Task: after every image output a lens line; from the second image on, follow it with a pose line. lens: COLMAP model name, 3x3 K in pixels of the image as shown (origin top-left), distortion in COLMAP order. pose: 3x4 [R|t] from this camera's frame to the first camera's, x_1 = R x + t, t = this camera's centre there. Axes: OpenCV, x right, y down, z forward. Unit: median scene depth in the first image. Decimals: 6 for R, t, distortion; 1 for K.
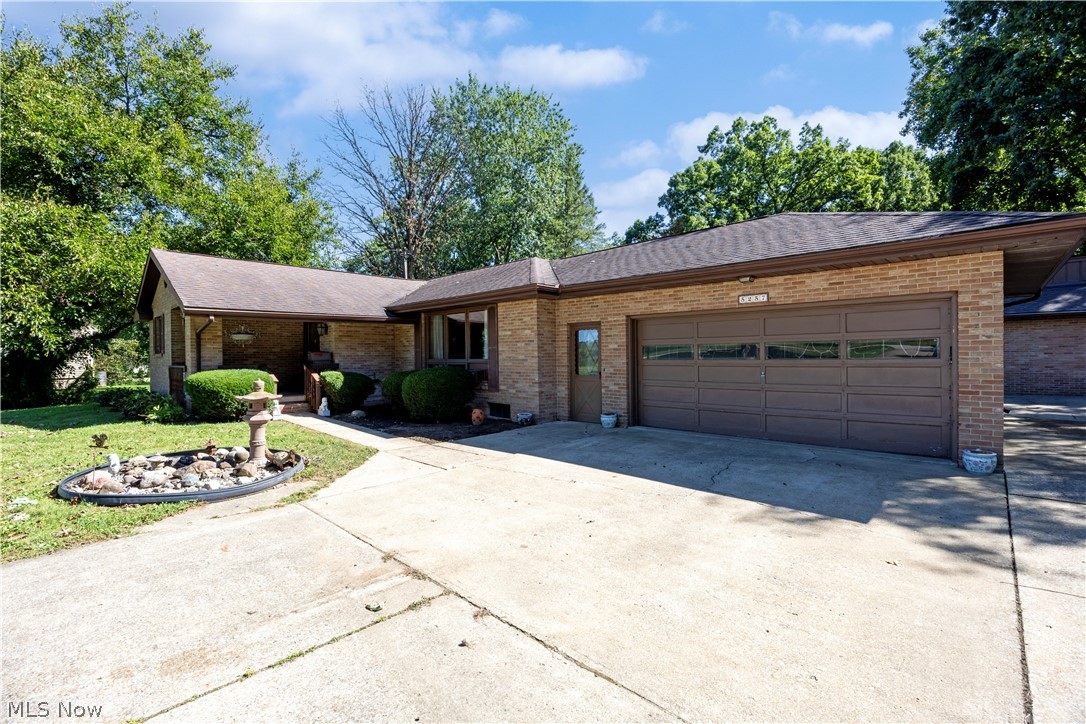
lens RADIAL K [[477.8, 0, 541.5], [0, 477.8, 359.1], [0, 0, 1]] dist [-0.010466, -0.000107]
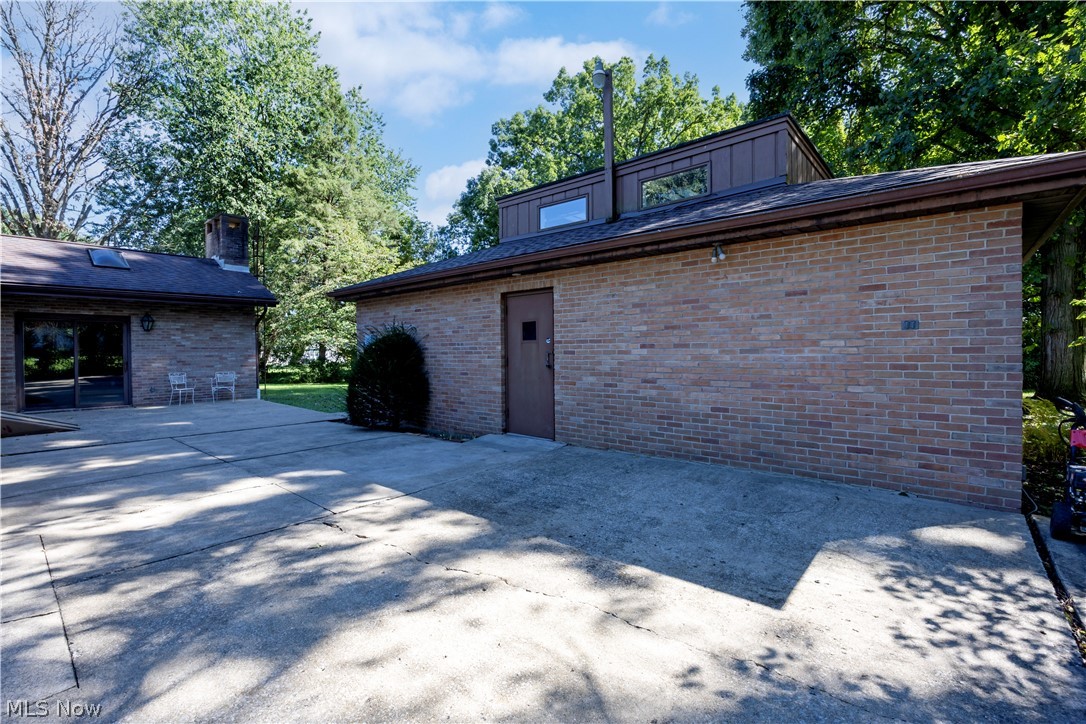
lens RADIAL K [[477.8, 0, 545.8], [0, 477.8, 362.8], [0, 0, 1]] dist [-0.010466, -0.000107]
pose [[0.998661, 0.007513, 0.051179, 1.511736], [-0.008223, 0.999873, 0.013666, -0.004591], [-0.051069, -0.014068, 0.998596, 0.956545]]
